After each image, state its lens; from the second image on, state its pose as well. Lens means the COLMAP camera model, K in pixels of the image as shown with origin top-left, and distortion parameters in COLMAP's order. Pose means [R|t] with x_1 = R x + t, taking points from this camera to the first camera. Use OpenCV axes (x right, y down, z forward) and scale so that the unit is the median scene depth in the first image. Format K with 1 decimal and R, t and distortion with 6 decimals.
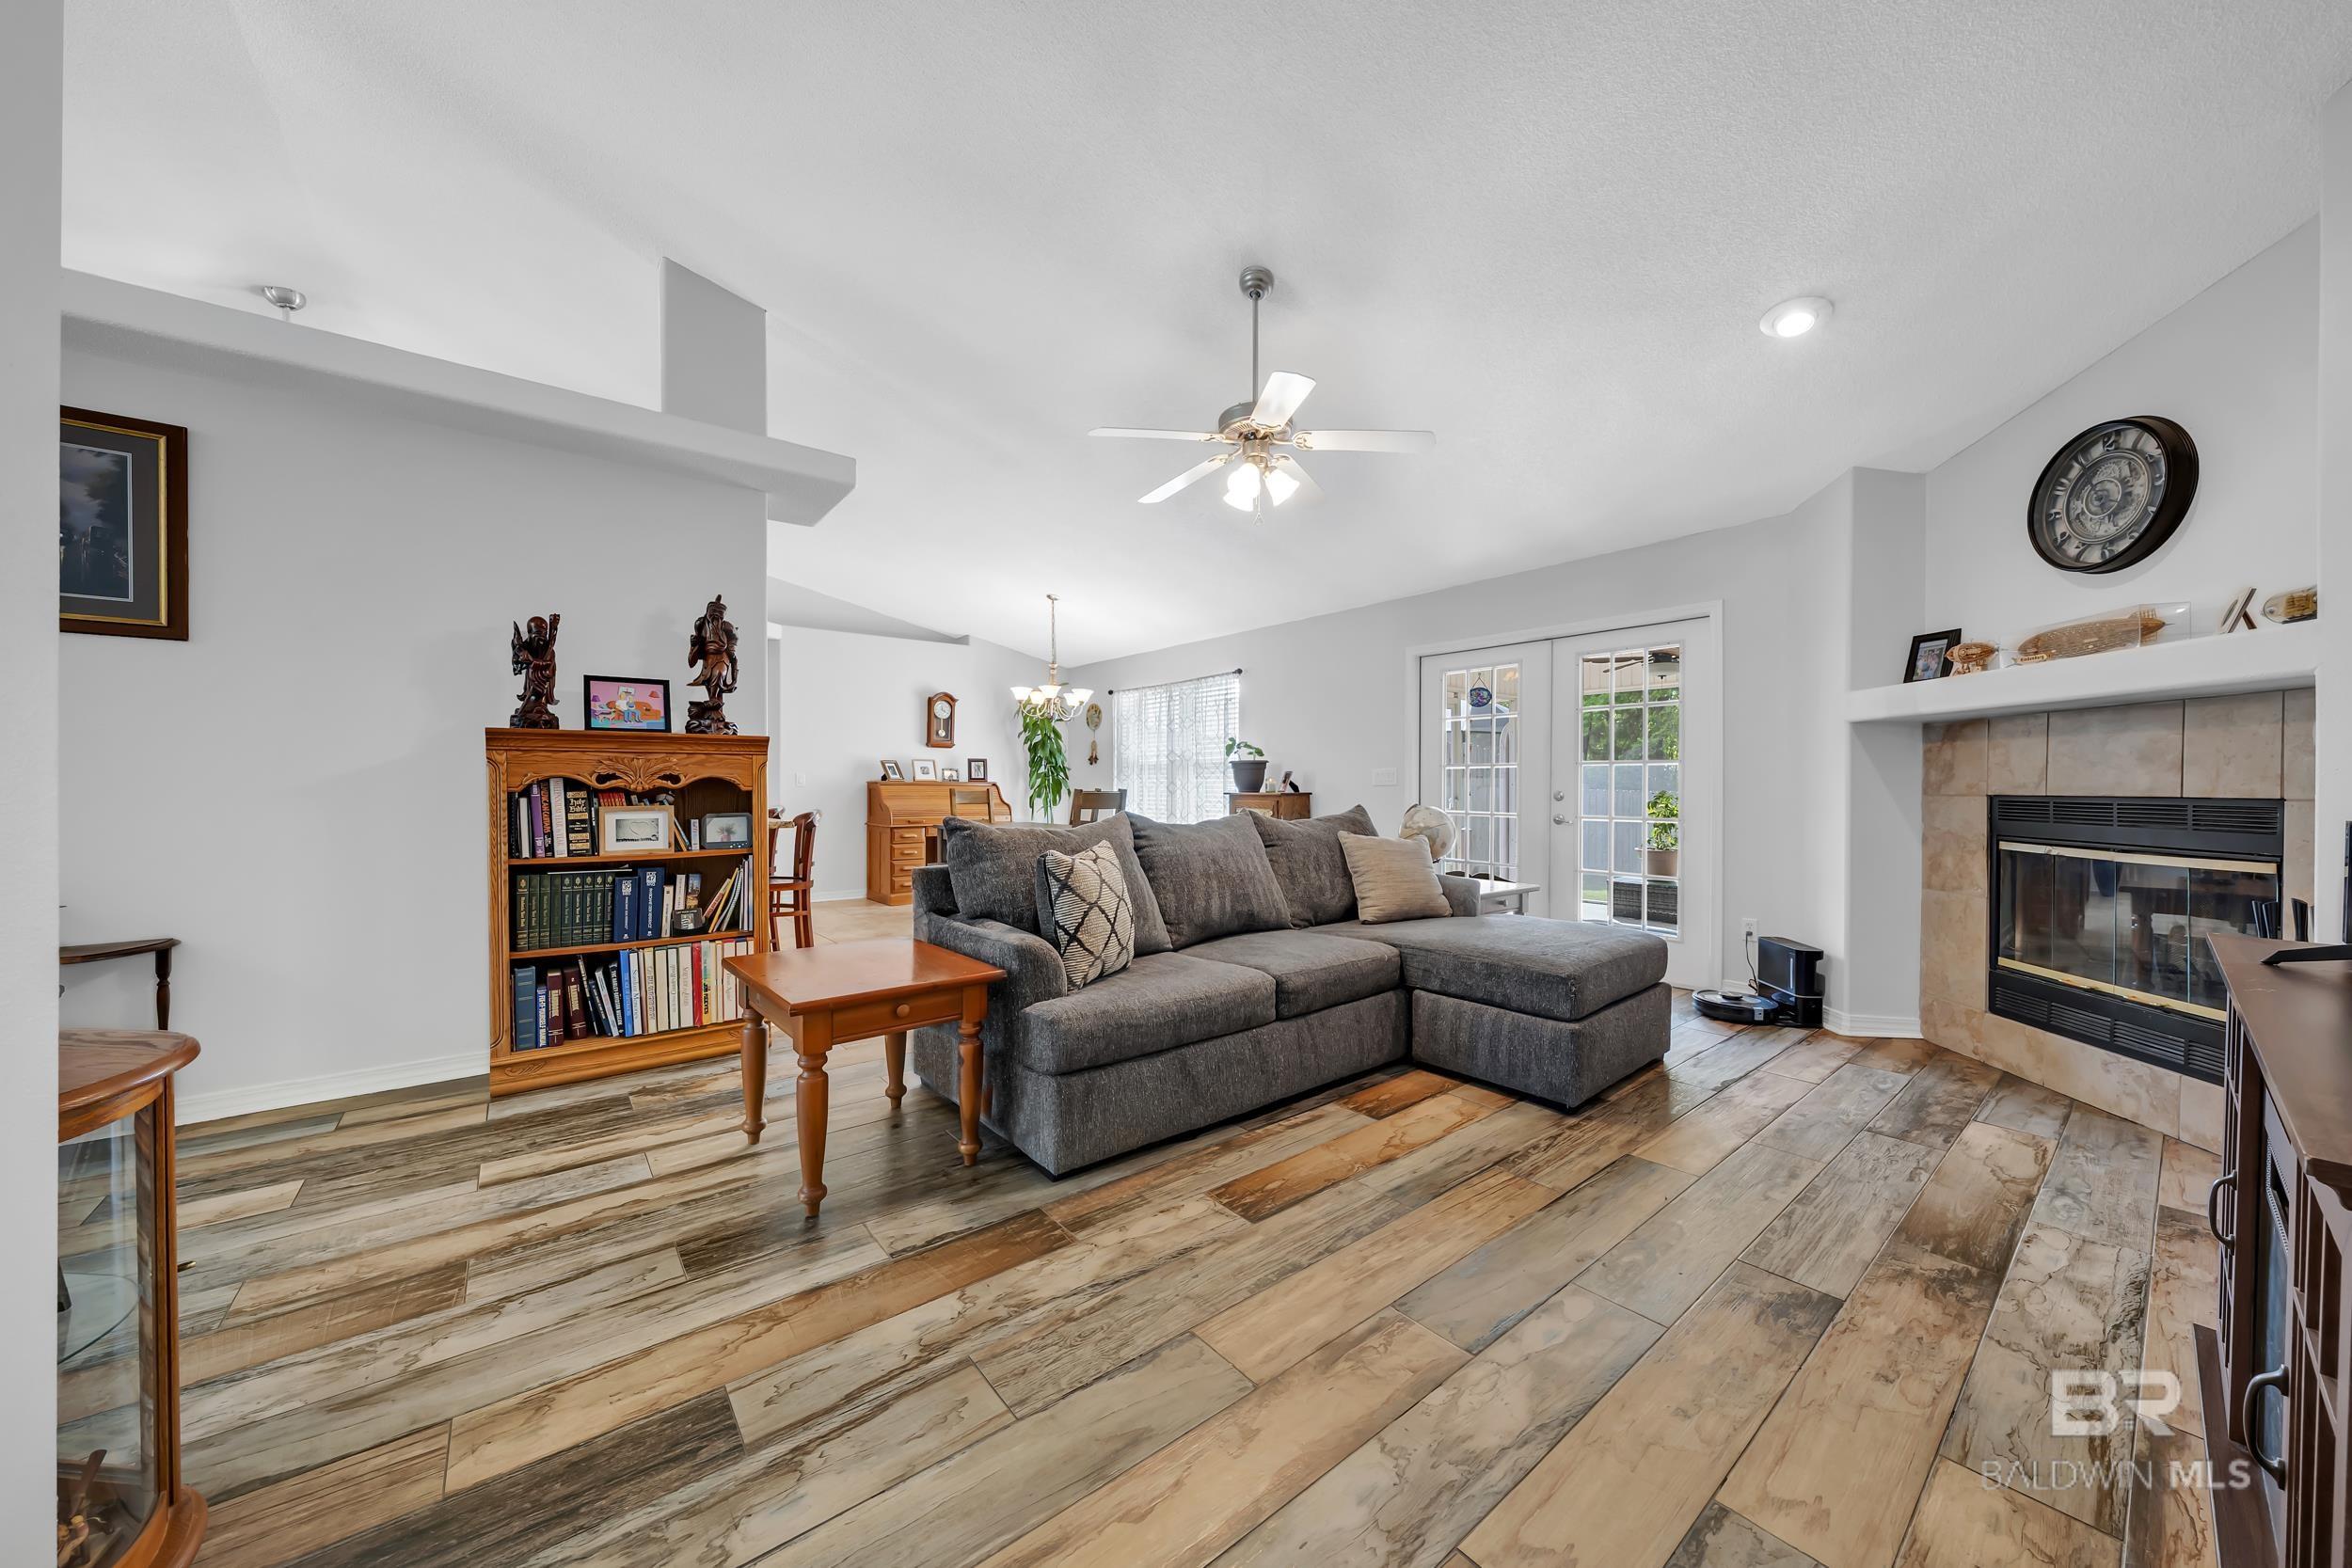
lens RADIAL K [[819.2, 0, 1172.8], [0, 819.2, 795.7], [0, 0, 1]] dist [0.000466, 0.000296]
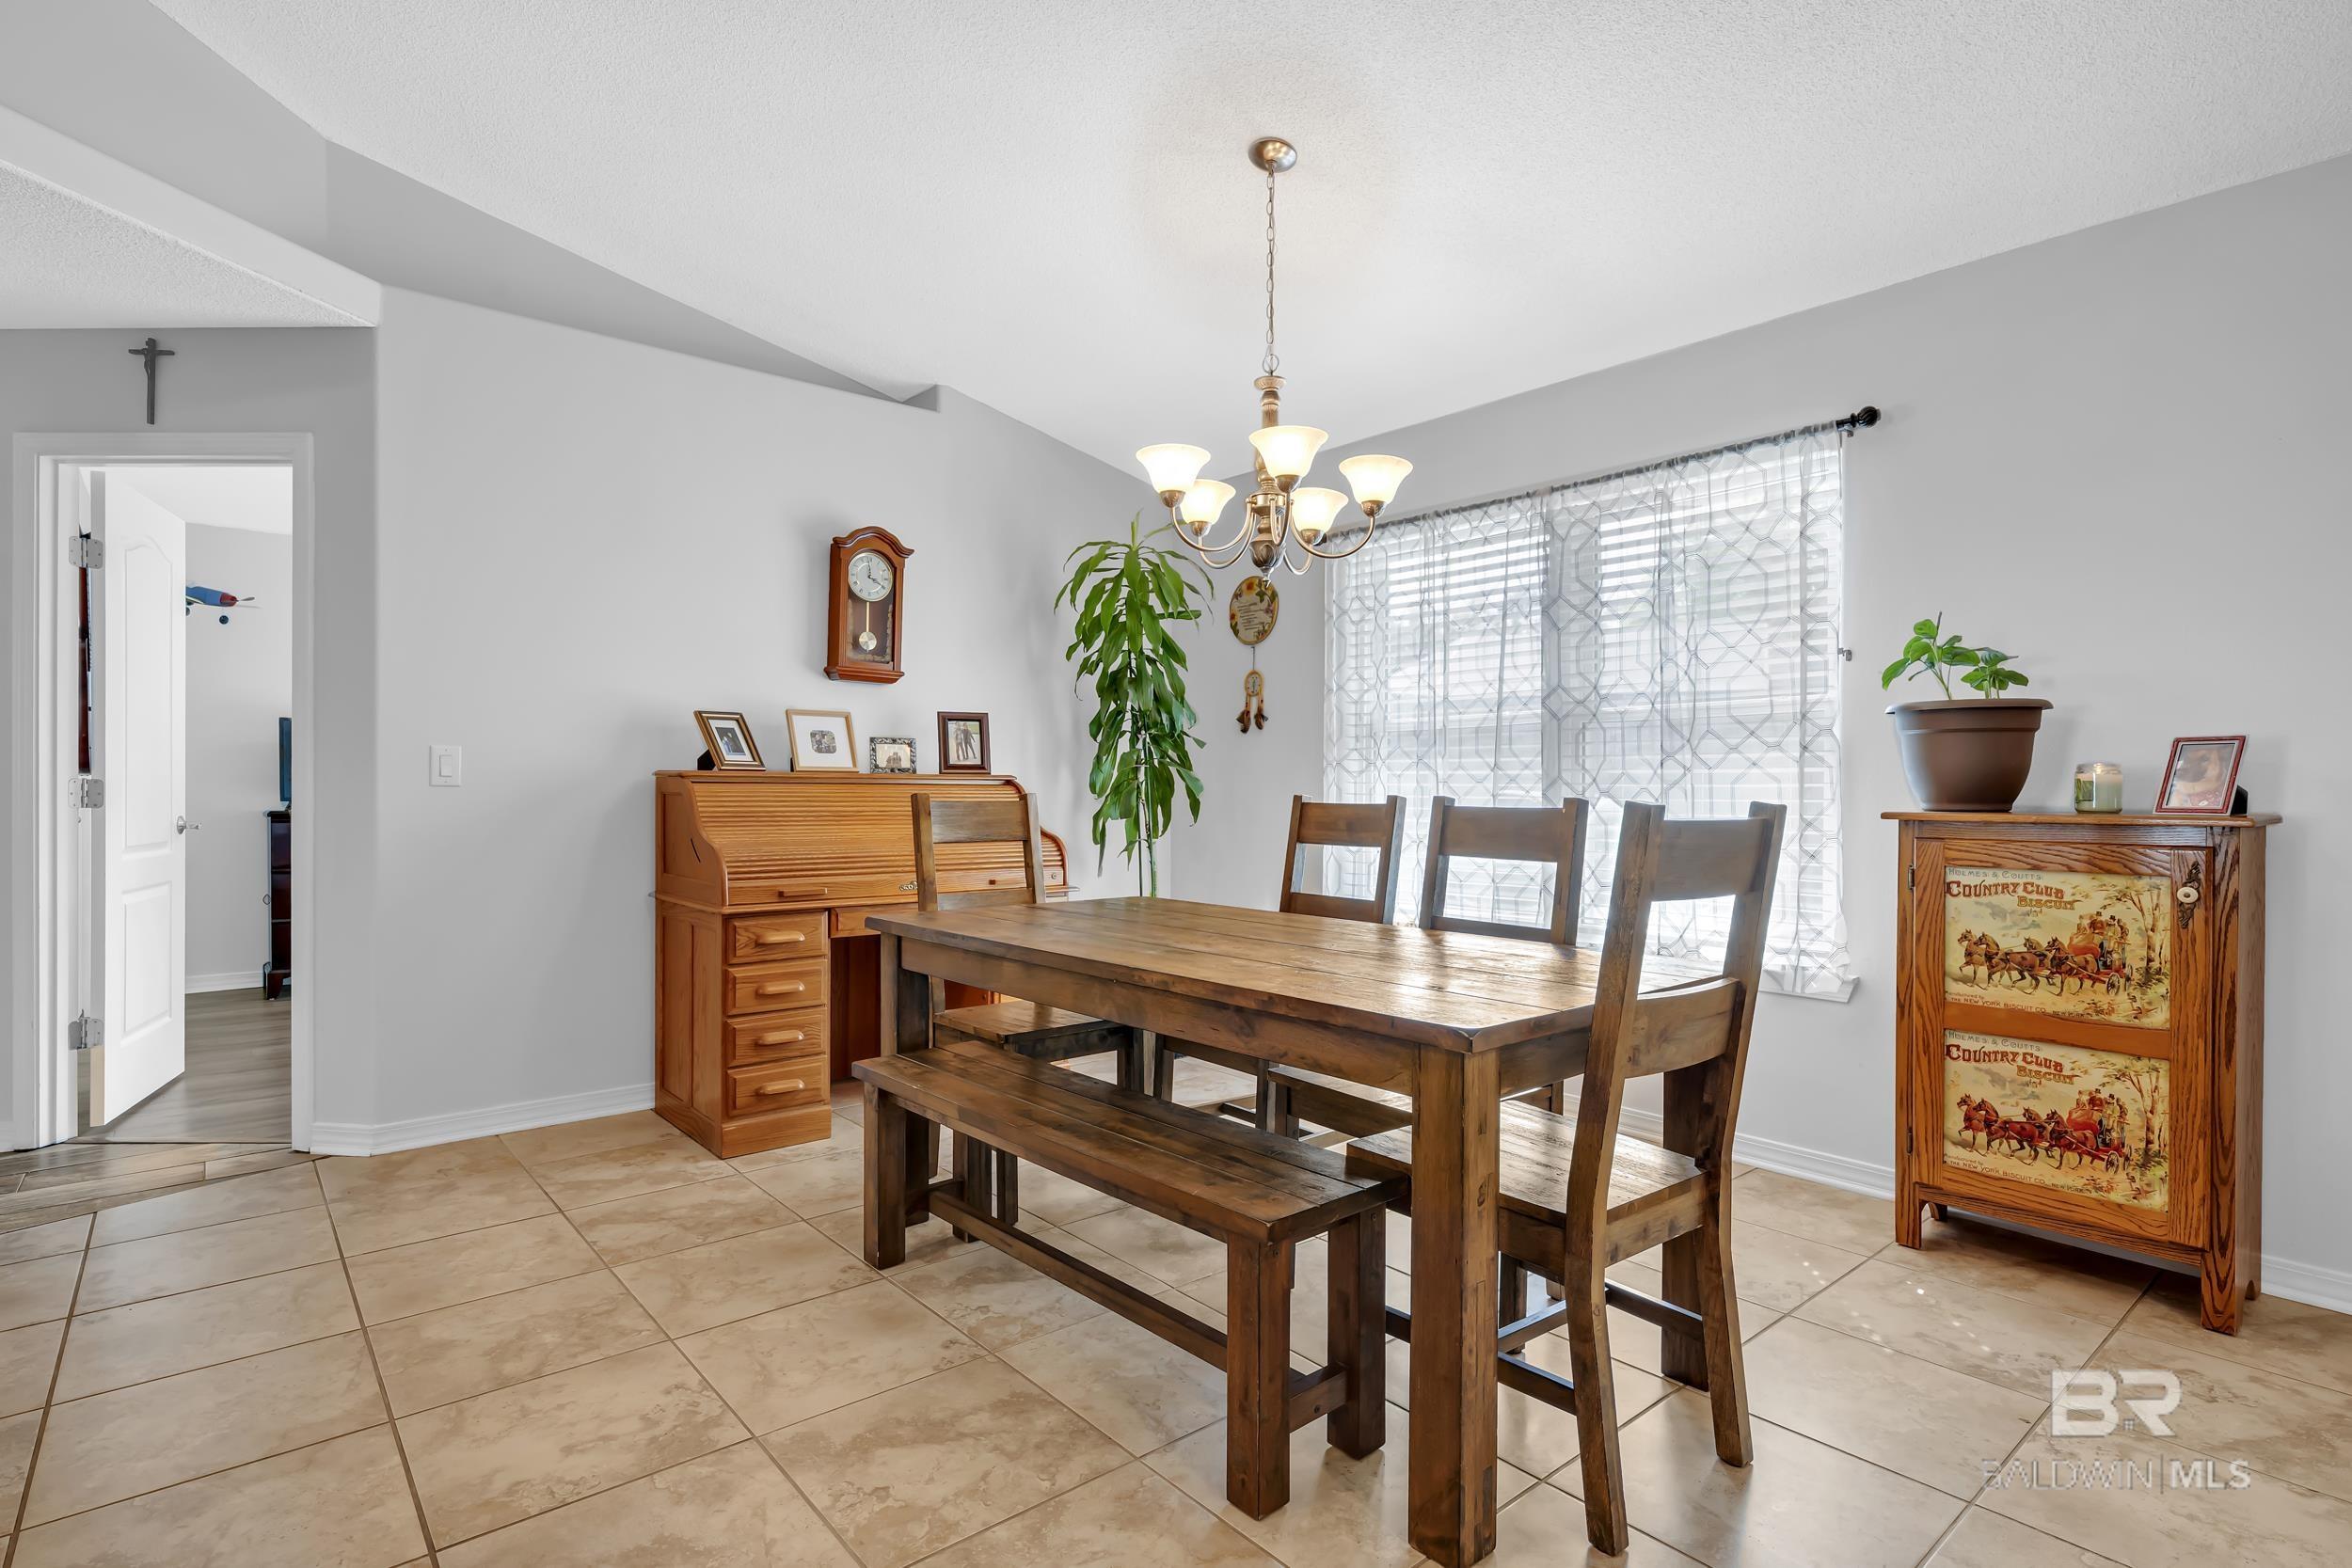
lens RADIAL K [[1170.5, 0, 1172.0], [0, 1170.5, 790.1], [0, 0, 1]] dist [0.003234, 0.000589]
pose [[0.999447, 0.002490, 0.033161, -0.392103], [-0.002154, 0.999946, -0.010165, -0.012546], [-0.033184, 0.010088, 0.999398, 1.139119]]
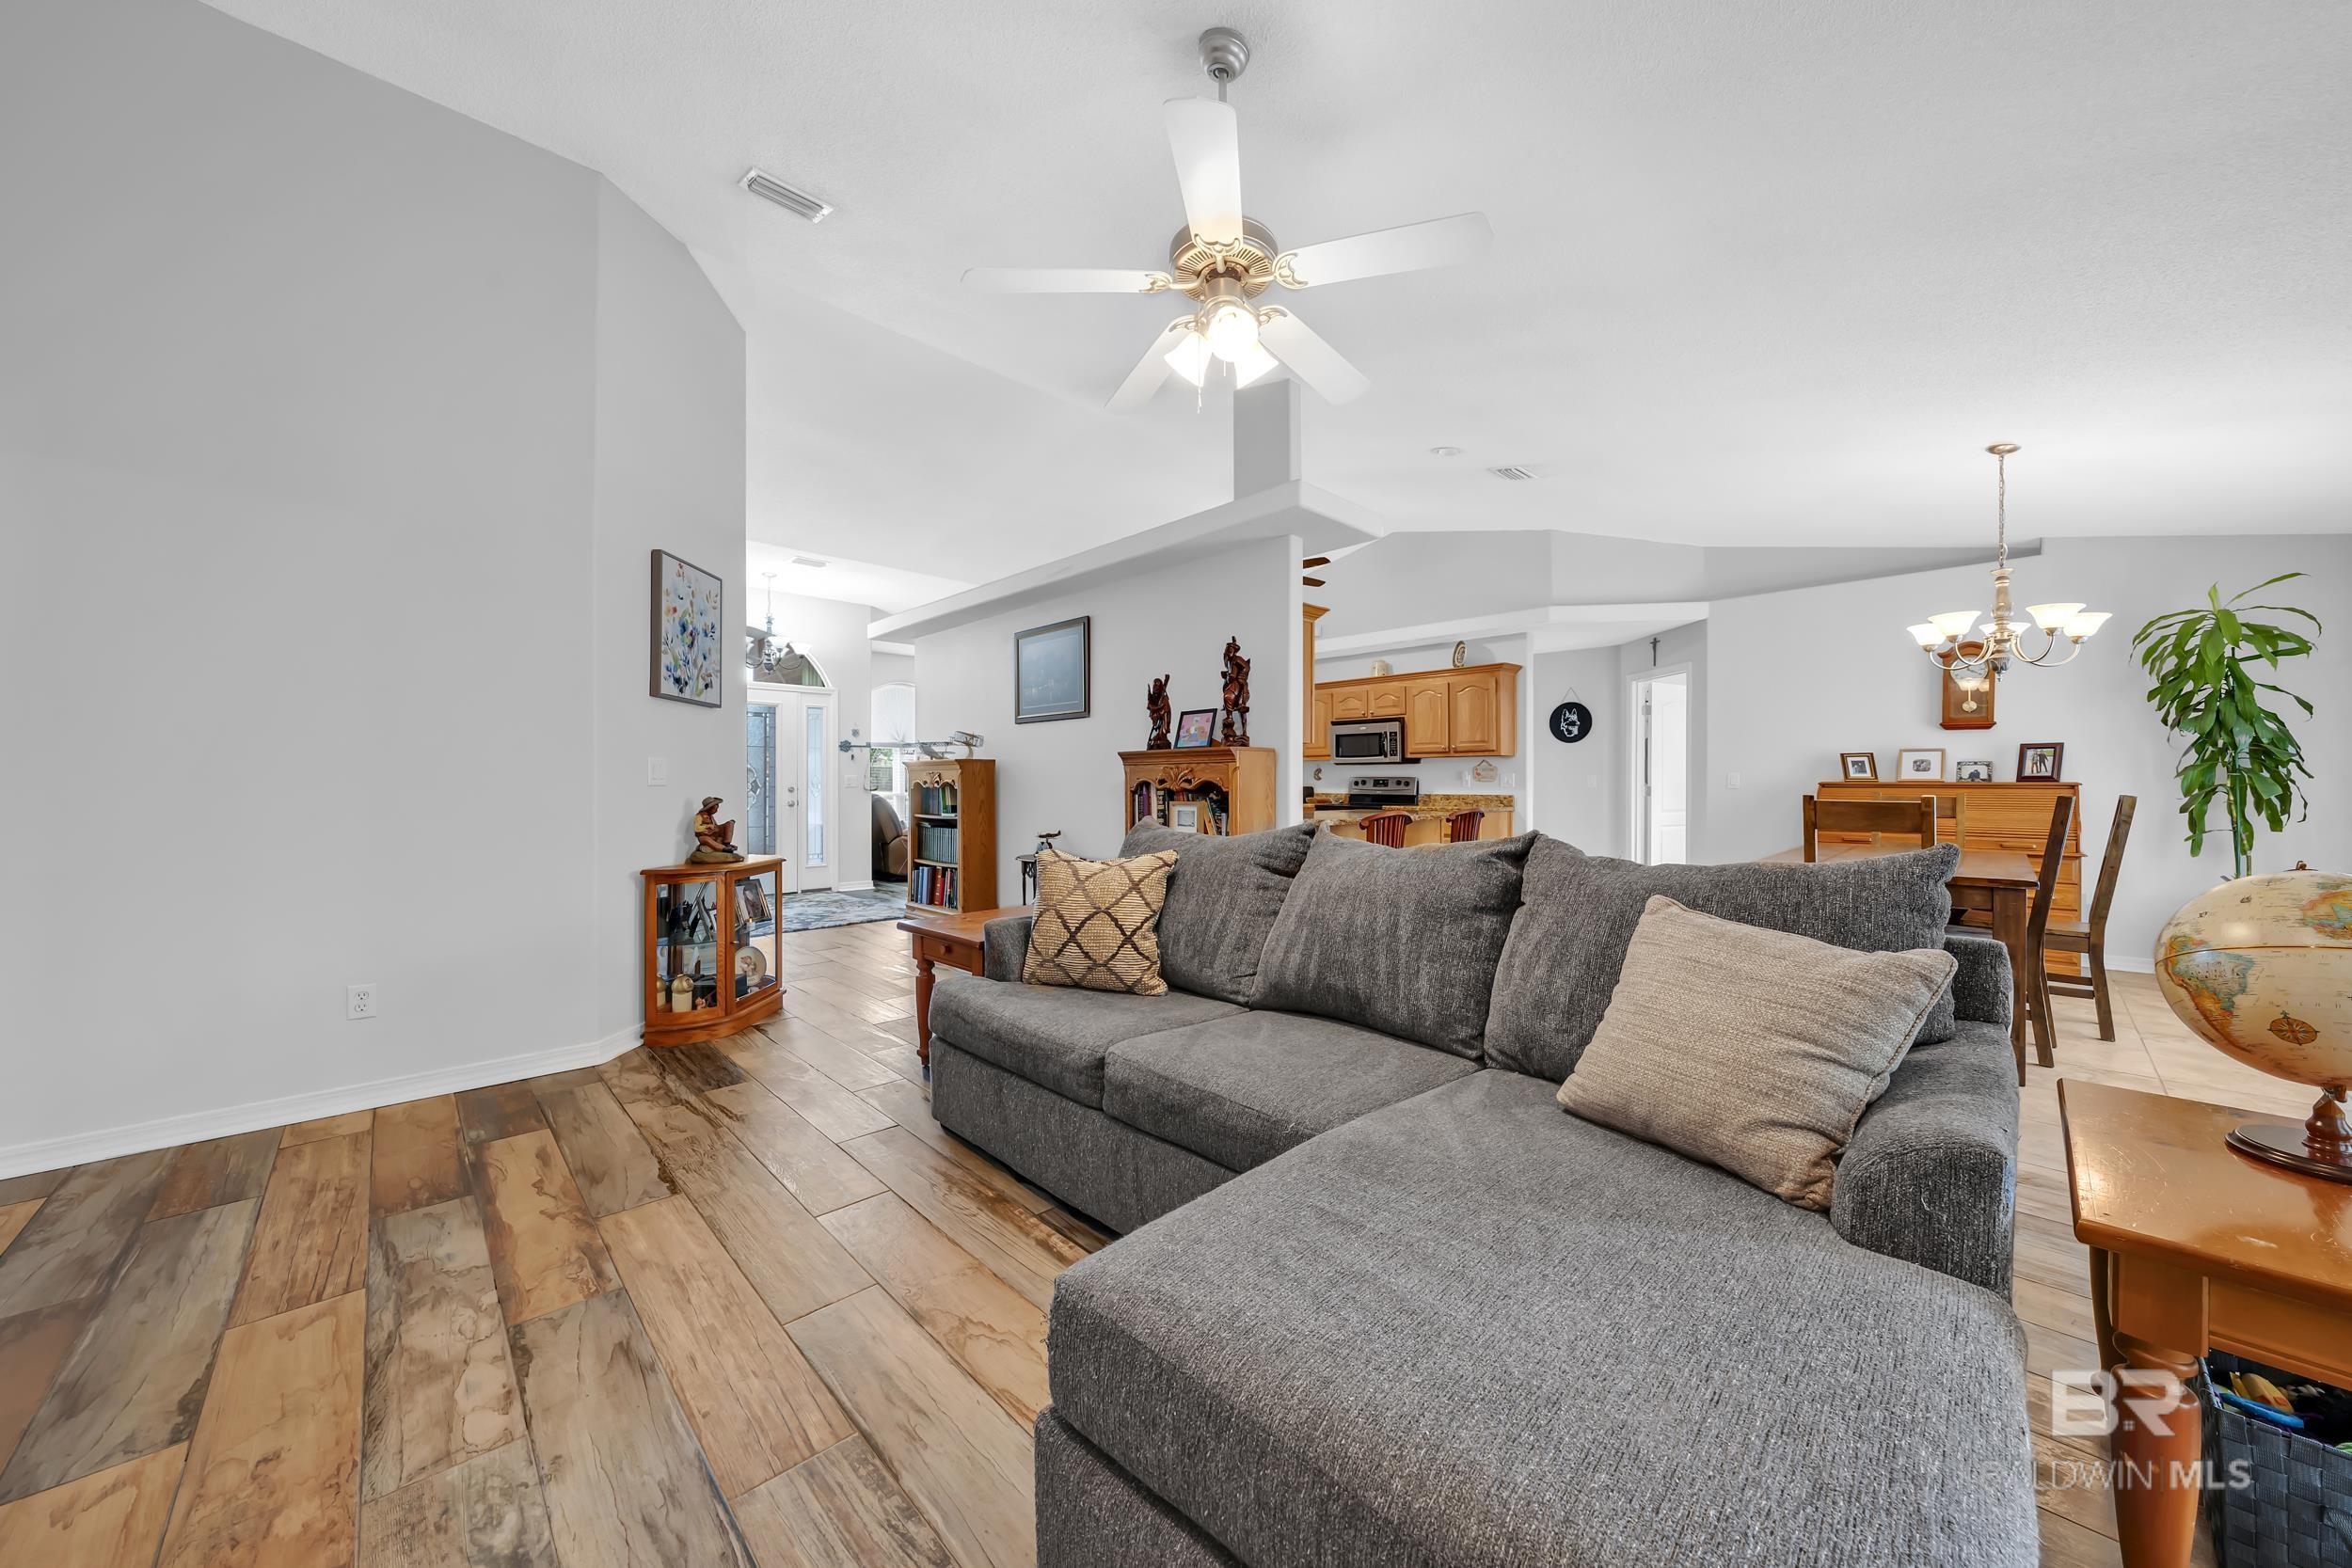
lens RADIAL K [[819.2, 0, 1192.9], [0, 819.2, 790.1], [0, 0, 1]] dist [0.000466, 0.000296]
pose [[0.106109, 0.004197, -0.994346, 0.686673], [-0.014264, 0.999895, 0.002698, -0.010656], [0.994252, 0.013897, 0.106157, 0.799590]]
